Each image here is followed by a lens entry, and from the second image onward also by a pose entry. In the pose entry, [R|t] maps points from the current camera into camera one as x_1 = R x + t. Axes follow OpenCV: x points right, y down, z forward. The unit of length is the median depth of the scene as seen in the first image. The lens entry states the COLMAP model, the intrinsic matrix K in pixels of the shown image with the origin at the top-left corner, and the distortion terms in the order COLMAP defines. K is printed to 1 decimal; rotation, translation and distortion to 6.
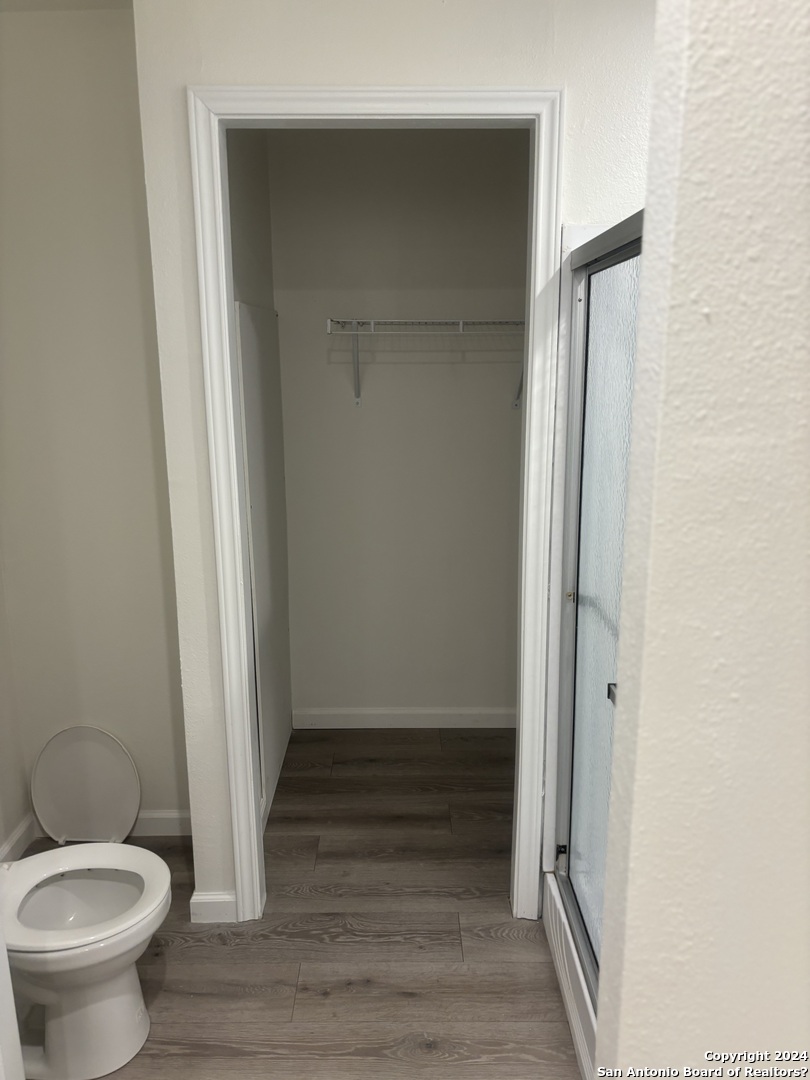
lens RADIAL K [[823.1, 0, 402.9], [0, 823.1, 544.8], [0, 0, 1]] dist [0.068668, -0.074652]
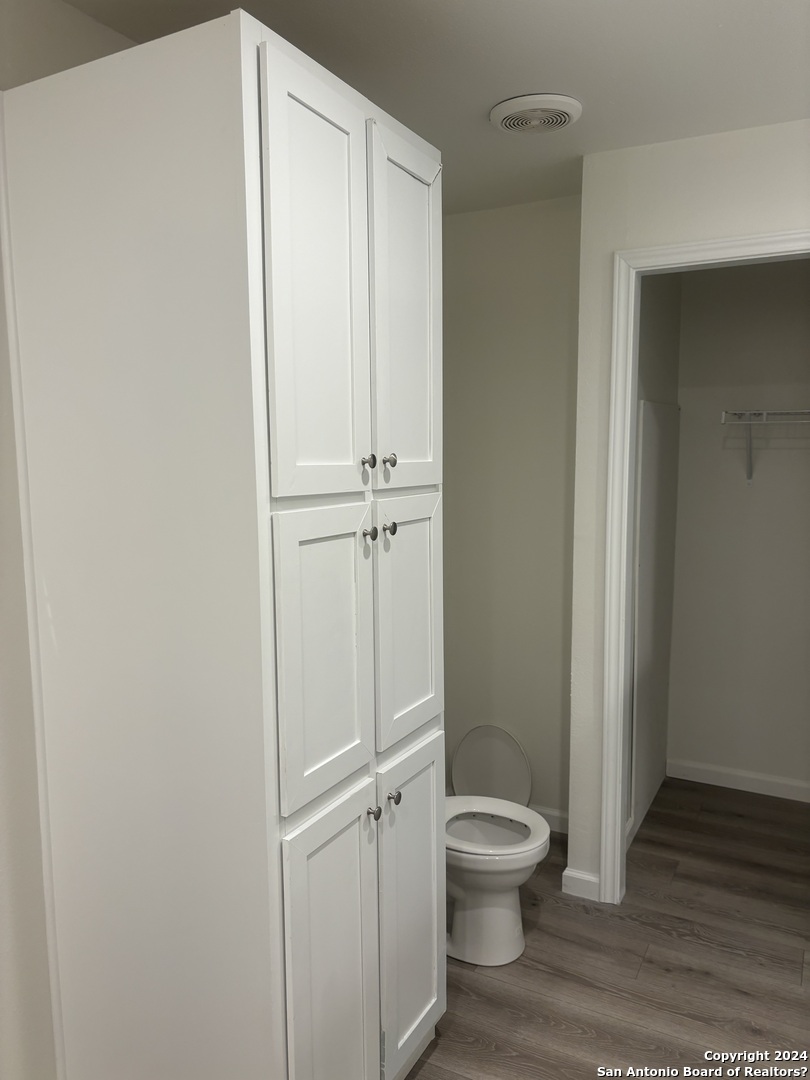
lens RADIAL K [[823.1, 0, 402.9], [0, 823.1, 544.8], [0, 0, 1]] dist [0.068668, -0.074652]
pose [[0.882834, 0.057928, -0.466098, 0.083929], [-0.106859, 0.991113, -0.079222, 0.065782], [0.457367, 0.119747, 0.881179, -0.260498]]
